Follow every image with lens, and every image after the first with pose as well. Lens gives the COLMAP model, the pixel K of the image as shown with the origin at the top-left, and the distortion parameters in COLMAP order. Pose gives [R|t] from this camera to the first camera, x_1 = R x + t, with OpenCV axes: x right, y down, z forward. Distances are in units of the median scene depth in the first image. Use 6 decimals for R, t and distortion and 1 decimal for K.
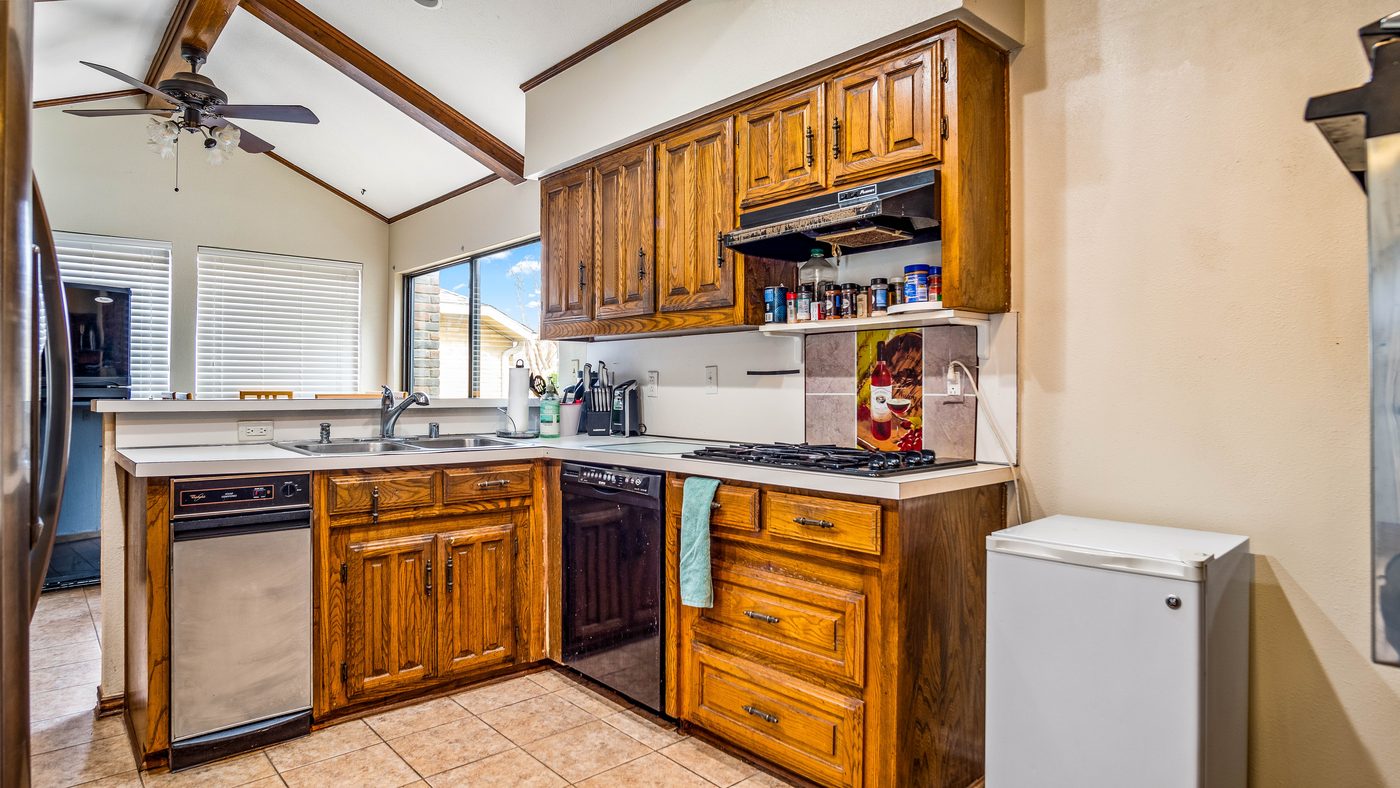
lens RADIAL K [[757.4, 0, 698.6], [0, 757.4, 390.7], [0, 0, 1]] dist [-0.023971, 0.001379]
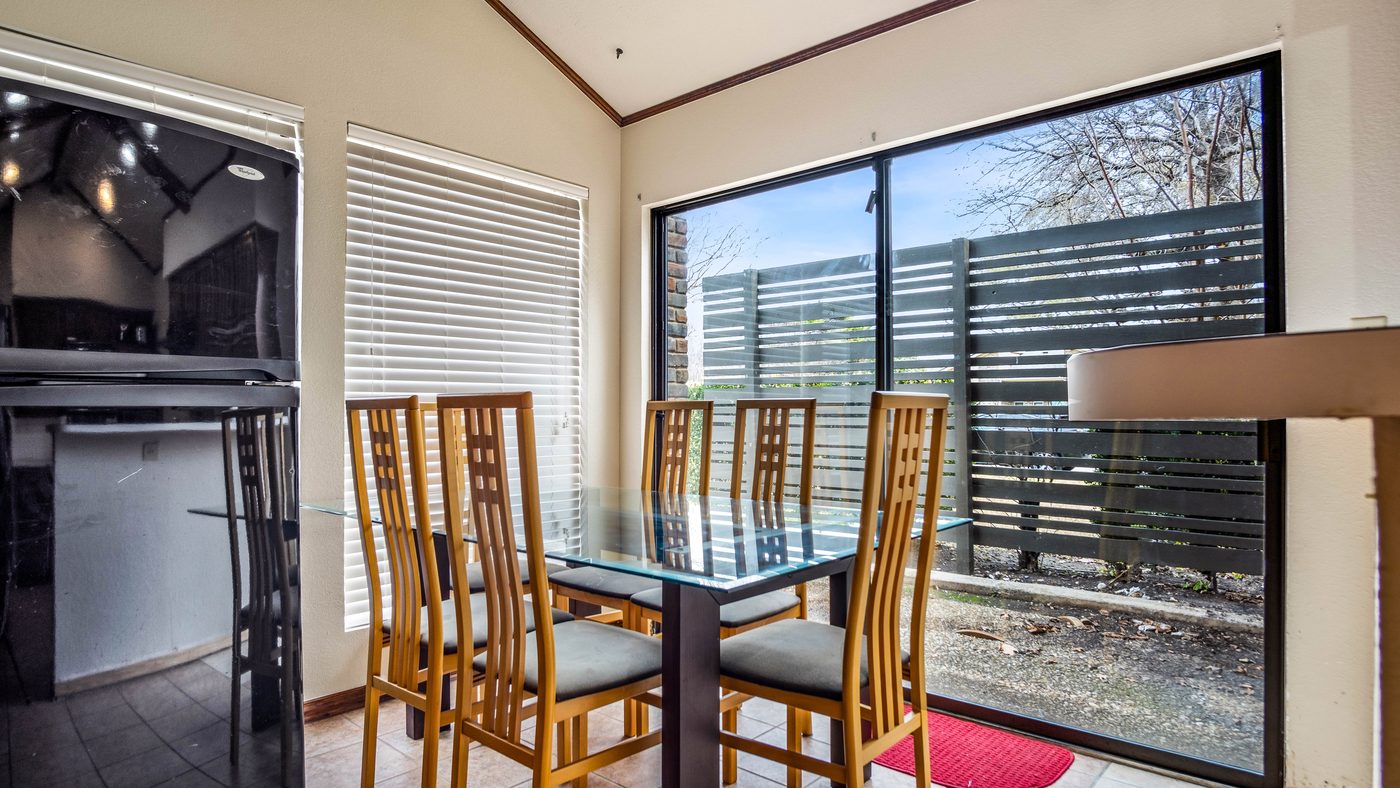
lens RADIAL K [[763.3, 0, 700.0], [0, 763.3, 400.4], [0, 0, 1]] dist [0.000120, 0.000195]
pose [[0.994574, -0.005580, 0.103883, -0.963802], [0.007138, 0.999867, -0.014634, 0.015483], [-0.103788, 0.015296, 0.994482, 0.912868]]
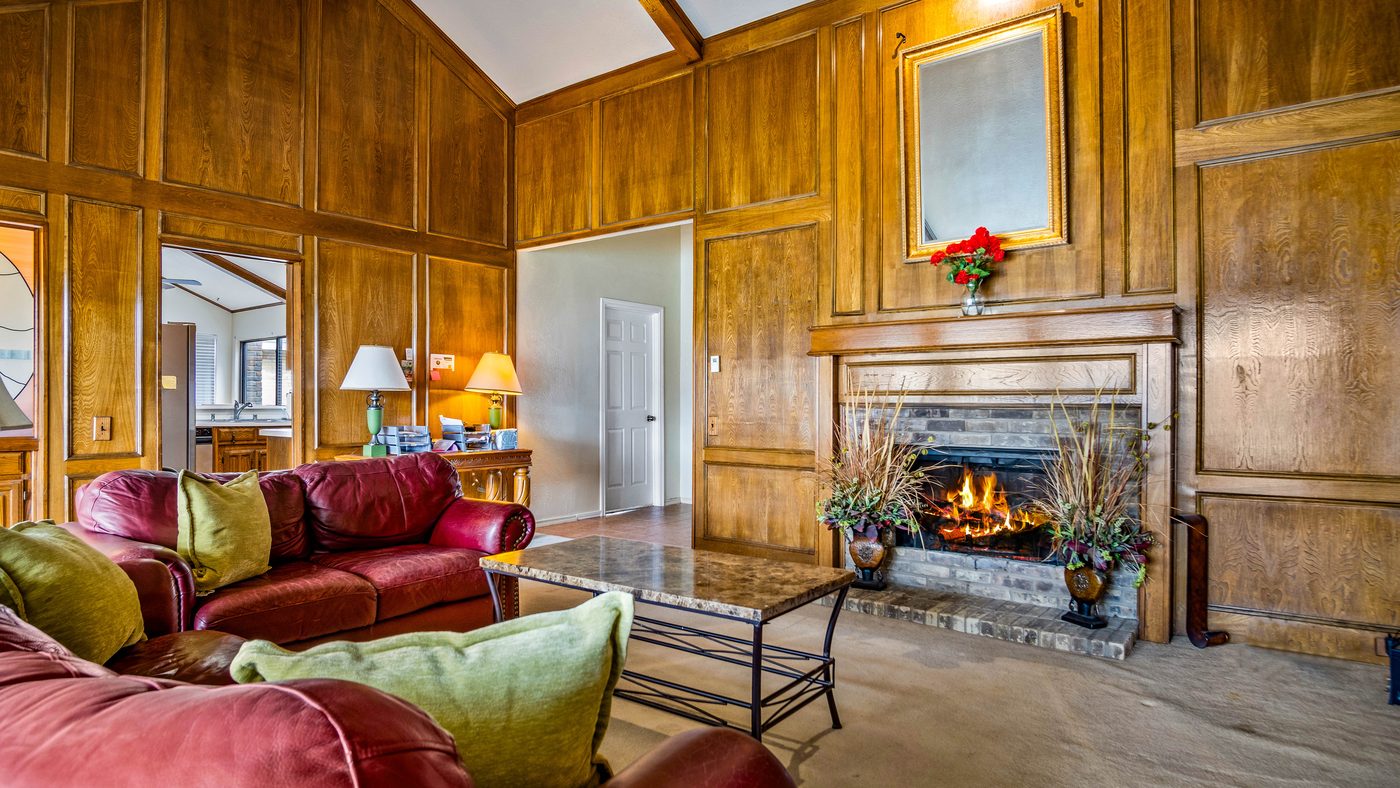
lens RADIAL K [[757.4, 0, 700.0], [0, 757.4, 395.9], [0, 0, 1]] dist [-0.023971, 0.001379]
pose [[0.983412, -0.006934, 0.181253, 0.898267], [0.008729, 0.999920, -0.009107, 0.020382], [-0.181175, 0.010538, 0.983394, -2.381560]]
